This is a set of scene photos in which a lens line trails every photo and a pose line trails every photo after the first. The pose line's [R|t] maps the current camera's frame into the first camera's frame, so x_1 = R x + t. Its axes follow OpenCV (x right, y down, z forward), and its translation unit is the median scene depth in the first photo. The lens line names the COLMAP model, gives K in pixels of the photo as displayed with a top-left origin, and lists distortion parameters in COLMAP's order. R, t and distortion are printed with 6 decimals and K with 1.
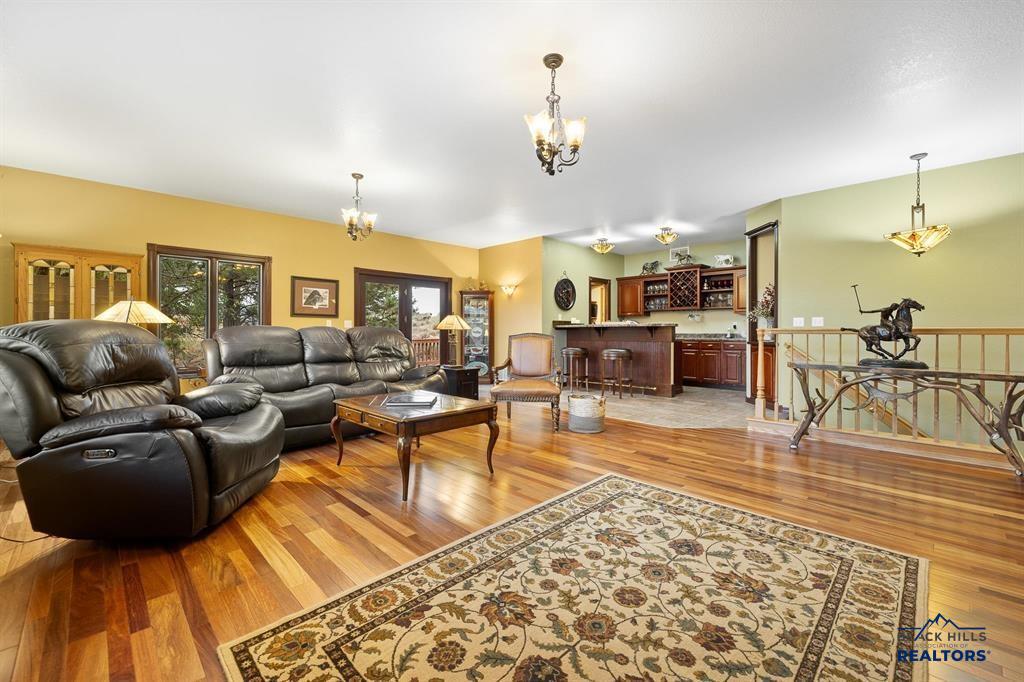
lens RADIAL K [[427.7, 0, 507.7], [0, 427.7, 337.8], [0, 0, 1]] dist [0.001824, -0.000324]
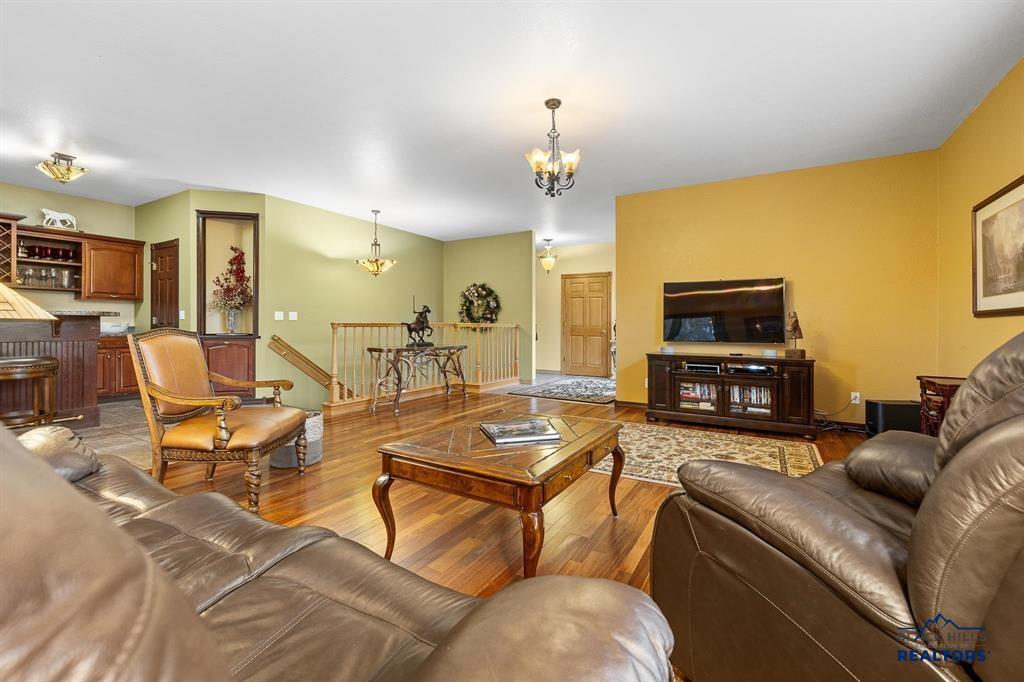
lens RADIAL K [[427.7, 0, 524.2], [0, 427.7, 323.4], [0, 0, 1]] dist [0.001824, -0.000324]
pose [[-0.268450, 0.002103, 0.963291, -1.180512], [0.010848, 0.999941, 0.000840, -0.028586], [-0.963233, 0.010675, -0.268457, 1.590953]]
